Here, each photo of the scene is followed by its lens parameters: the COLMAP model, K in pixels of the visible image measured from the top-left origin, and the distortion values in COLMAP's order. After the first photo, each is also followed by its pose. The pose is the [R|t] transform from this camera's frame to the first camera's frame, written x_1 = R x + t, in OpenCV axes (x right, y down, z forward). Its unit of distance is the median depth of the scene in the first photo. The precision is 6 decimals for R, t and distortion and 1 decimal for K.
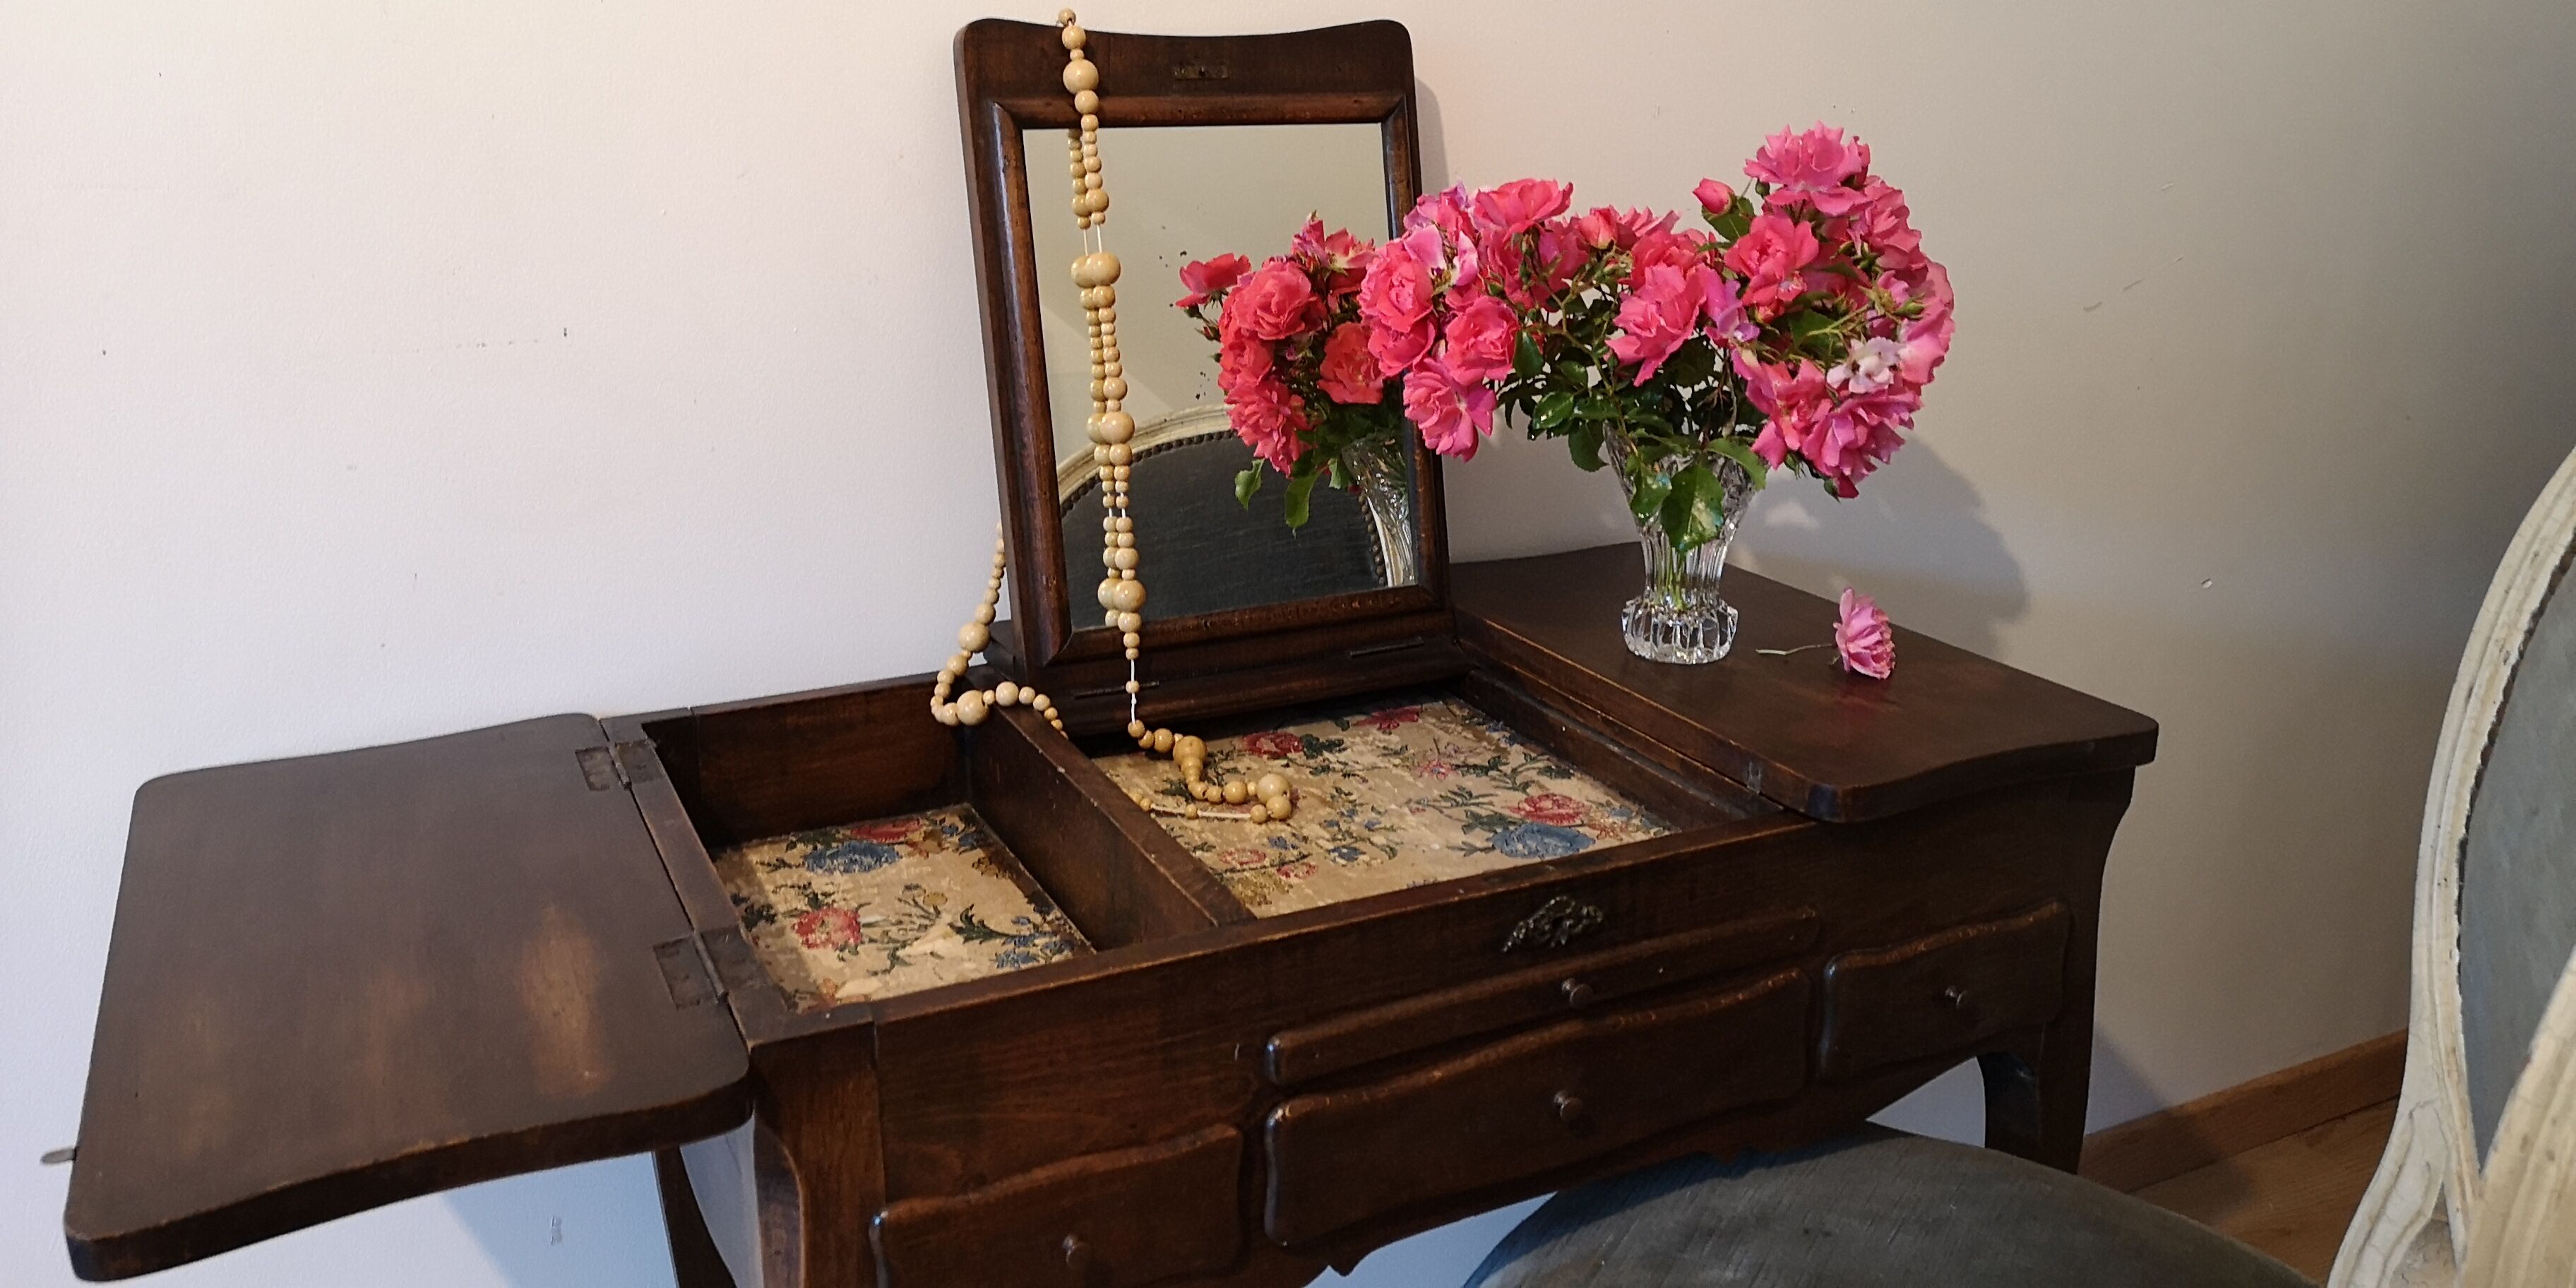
lens RADIAL K [[1975.8, 0, 1283.6], [0, 1975.8, 633.5], [0, 0, 1]] dist [0.048865, -0.045117]
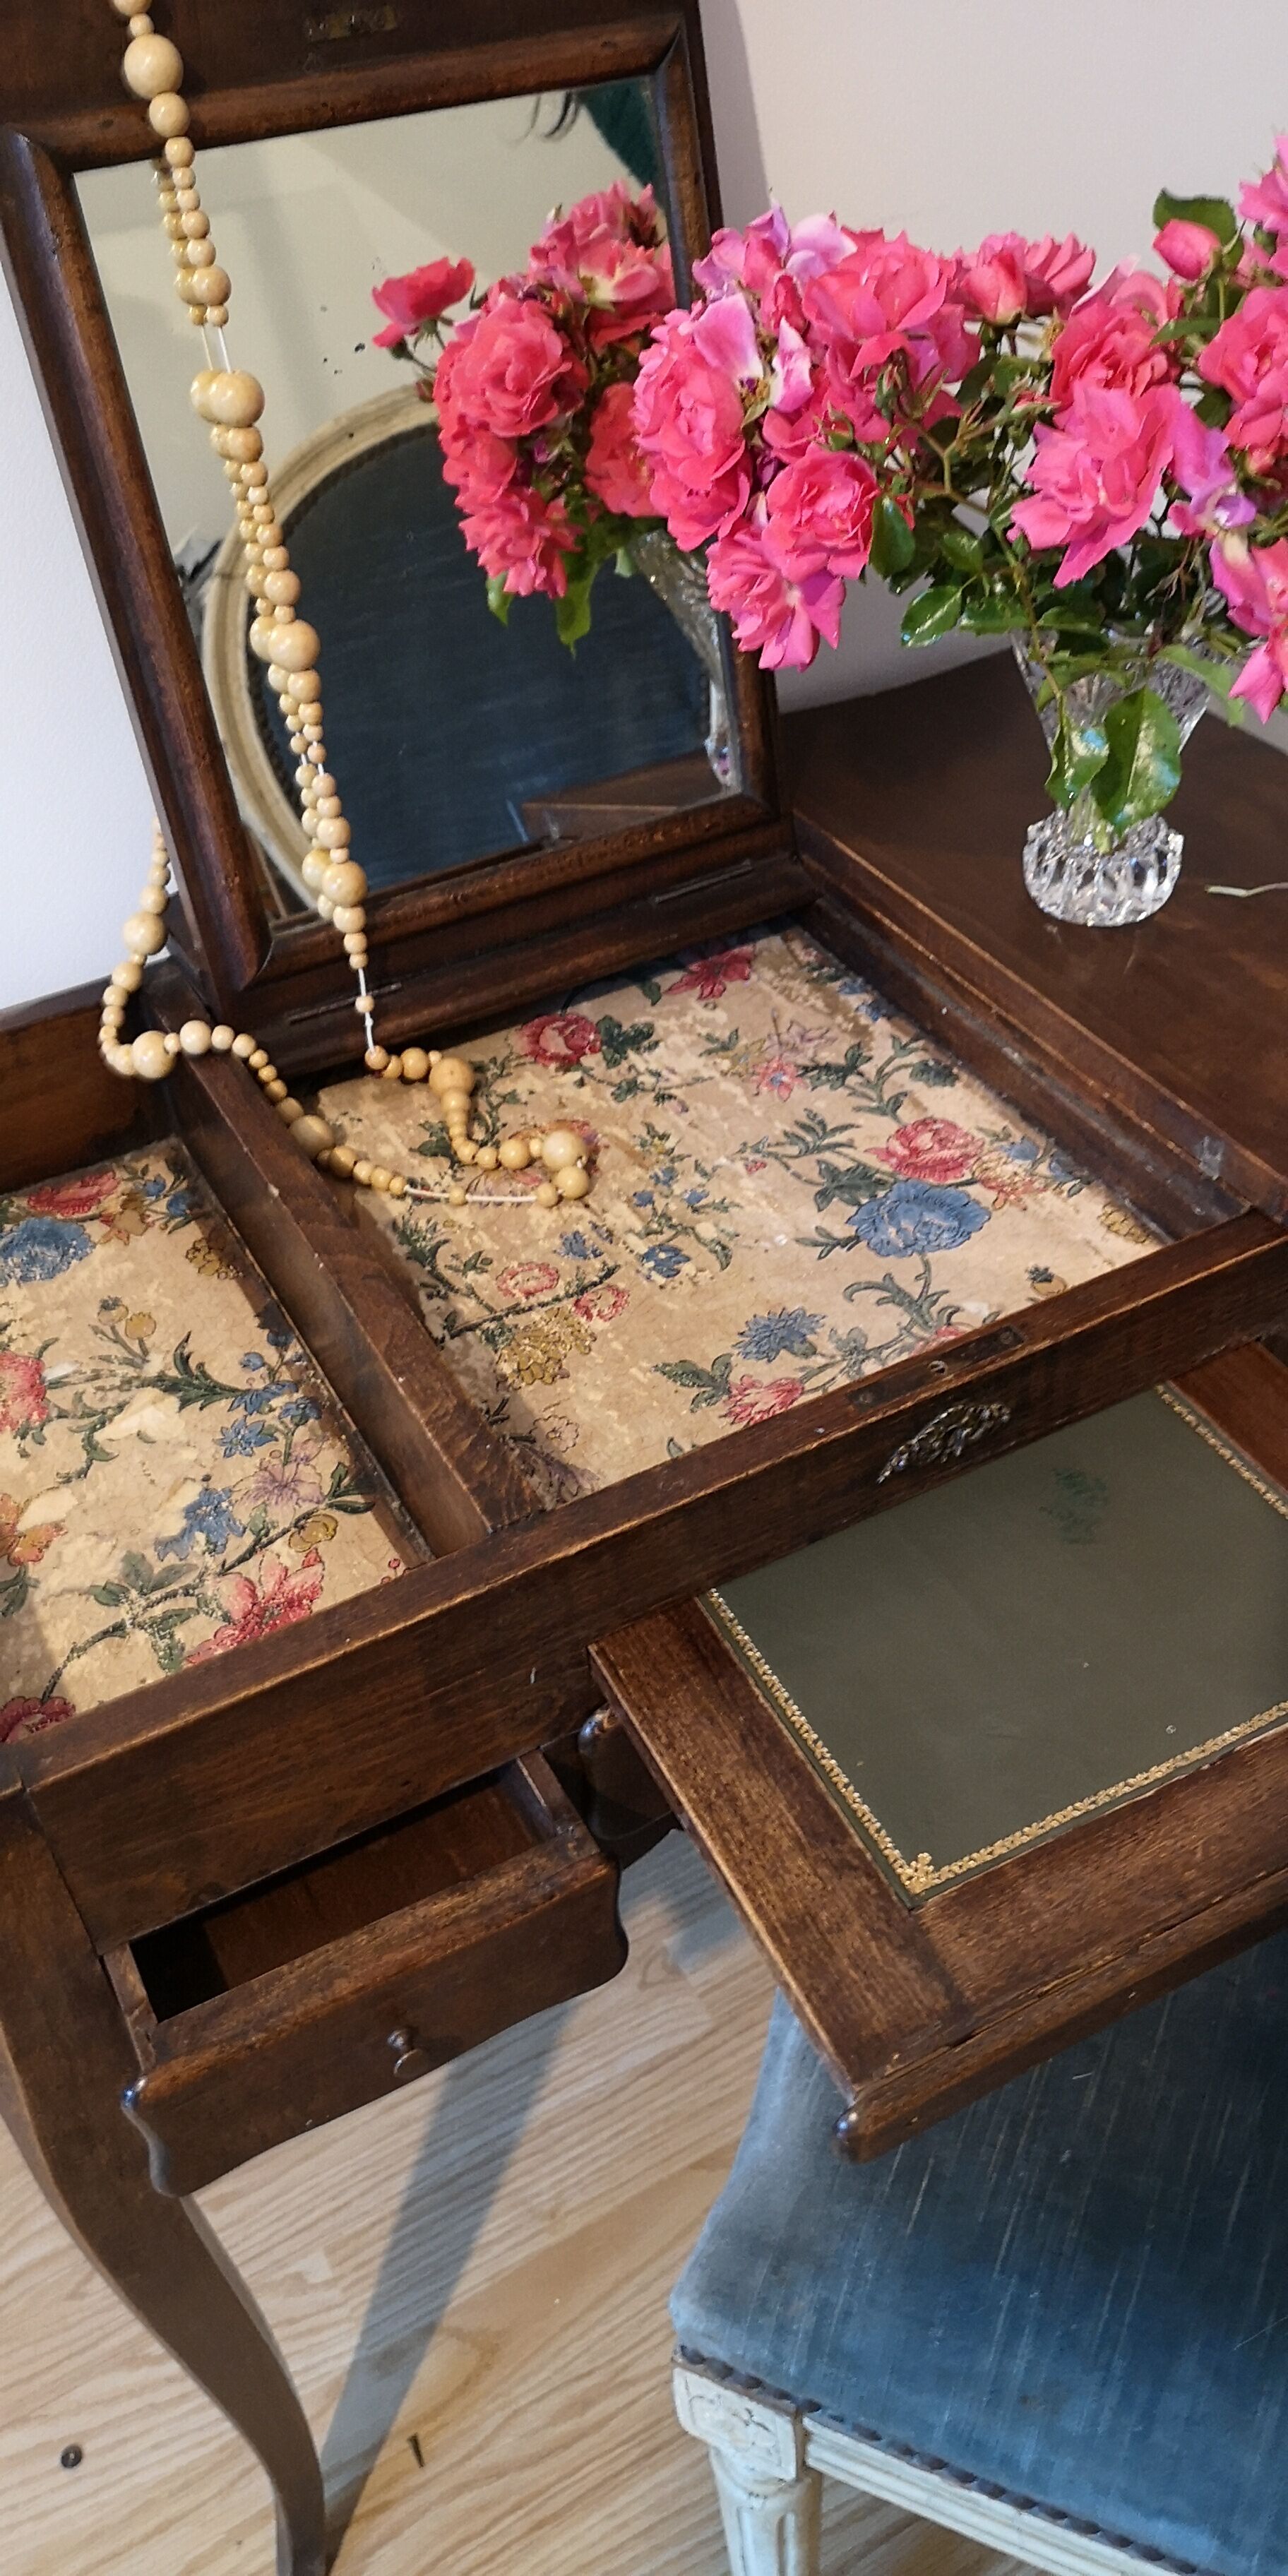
lens RADIAL K [[1989.4, 0, 646.9], [0, 1989.4, 1291.0], [0, 0, 1]] dist [0.042858, -0.049064]
pose [[0.997457, -0.071086, -0.005220, 0.026788], [0.067162, 0.912815, 0.402812, -0.178237], [-0.023869, -0.402138, 0.915268, 0.282599]]
